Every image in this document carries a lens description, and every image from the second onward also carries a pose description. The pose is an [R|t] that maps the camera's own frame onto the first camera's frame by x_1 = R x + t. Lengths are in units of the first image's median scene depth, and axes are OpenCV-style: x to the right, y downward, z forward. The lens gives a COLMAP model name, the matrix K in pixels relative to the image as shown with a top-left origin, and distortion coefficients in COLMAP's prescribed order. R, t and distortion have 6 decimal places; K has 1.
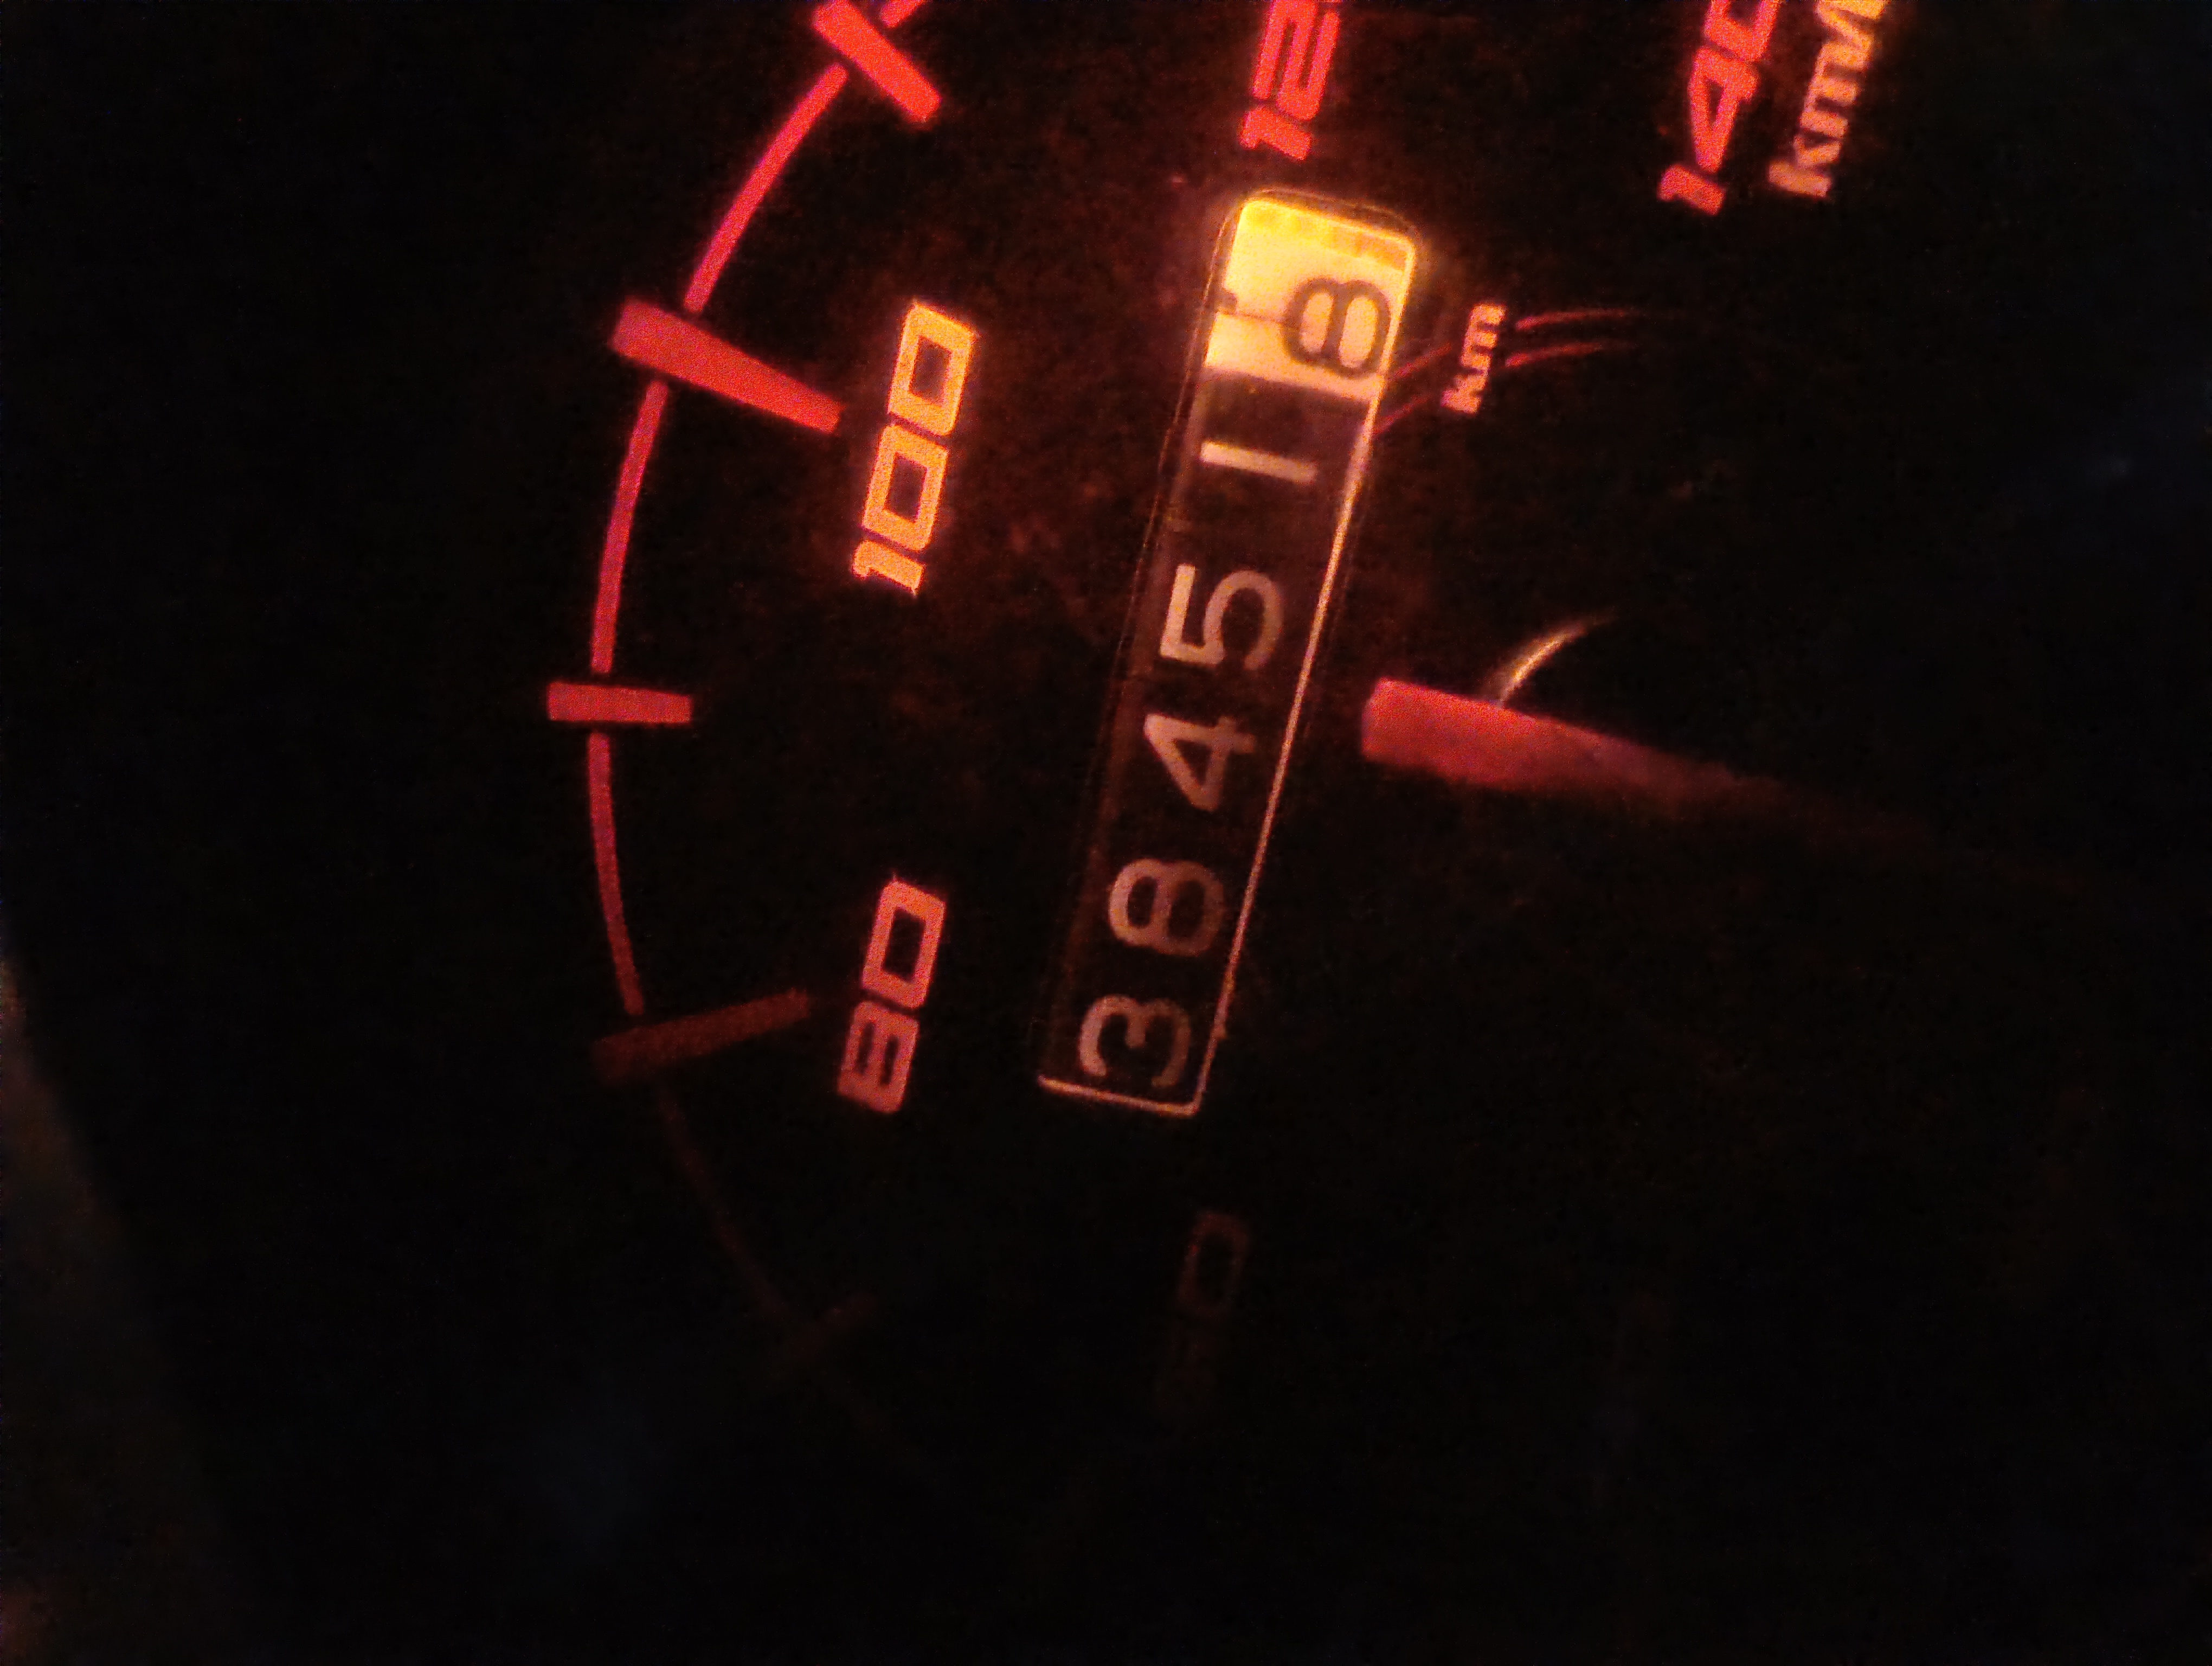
lens RADIAL K [[1937.1, 0, 1116.2], [0, 1937.1, 838.6], [0, 0, 1]] dist [0.035876, -0.192620]
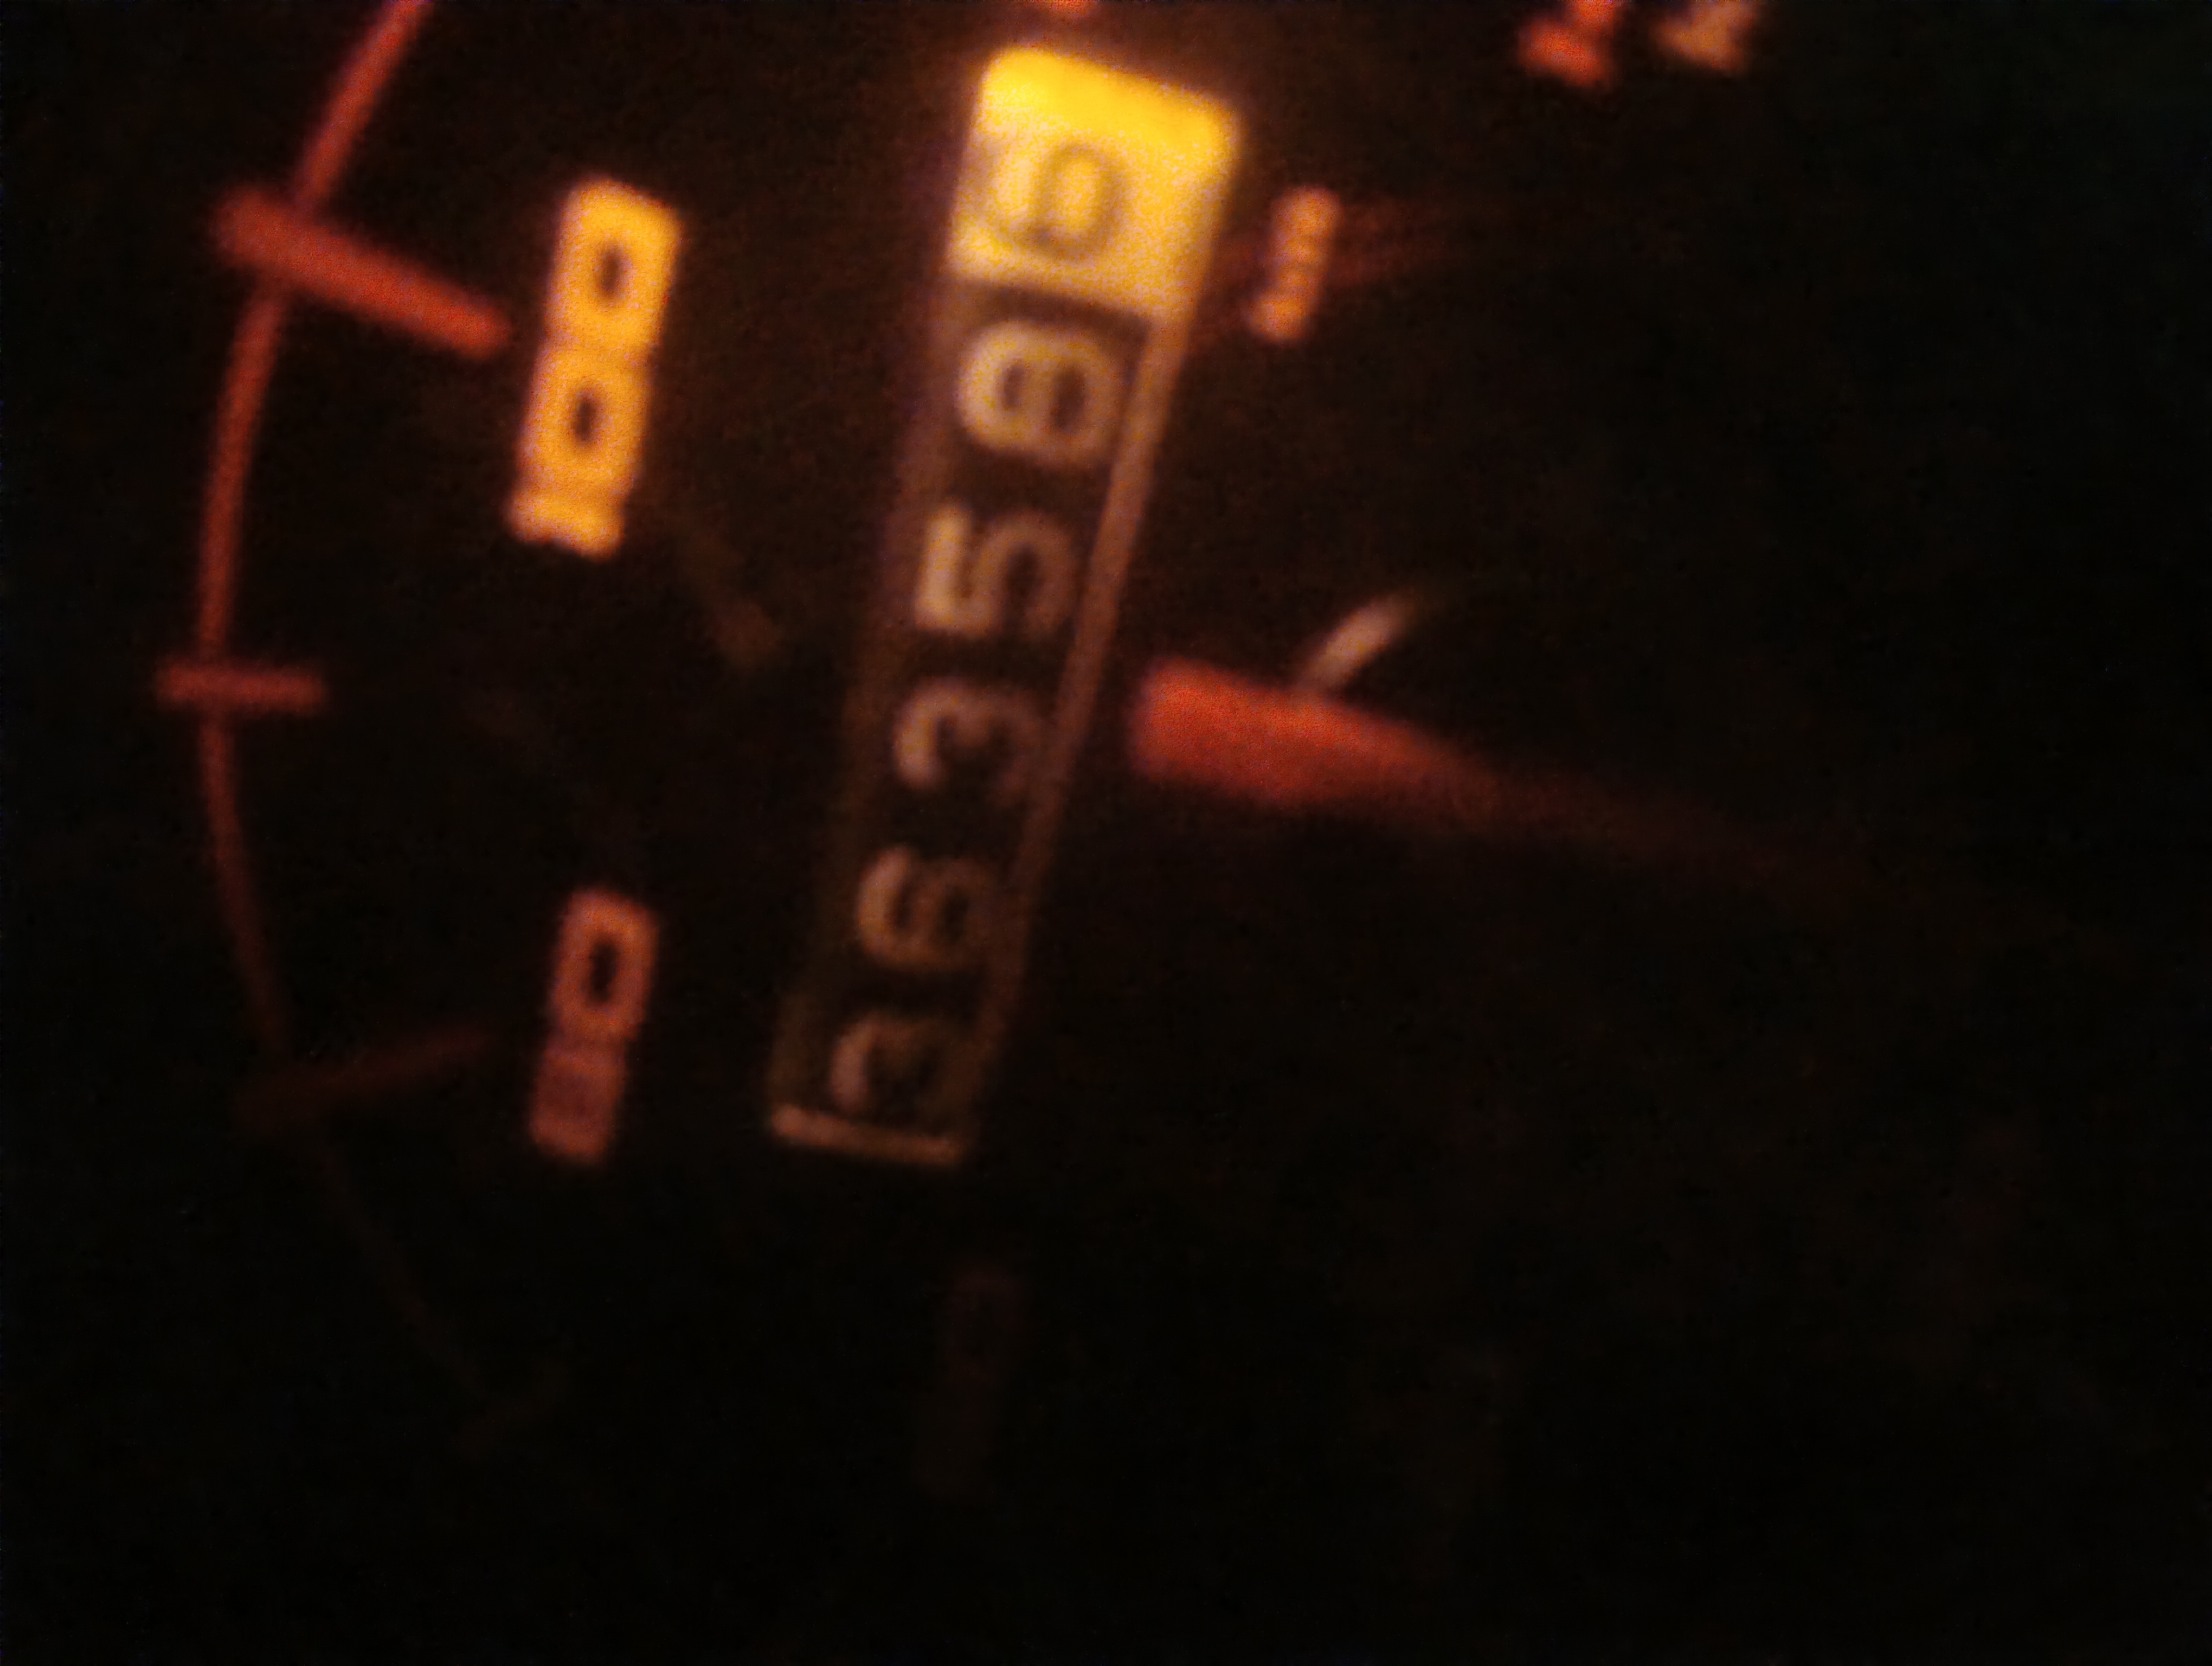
lens RADIAL K [[1937.1, 0, 1089.2], [0, 1937.1, 871.1], [0, 0, 1]] dist [0.035876, -0.192620]
pose [[0.999823, 0.009835, 0.016031, 0.089492], [-0.011305, 0.995477, 0.094331, -0.071123], [-0.015031, -0.094495, 0.995412, 0.170597]]
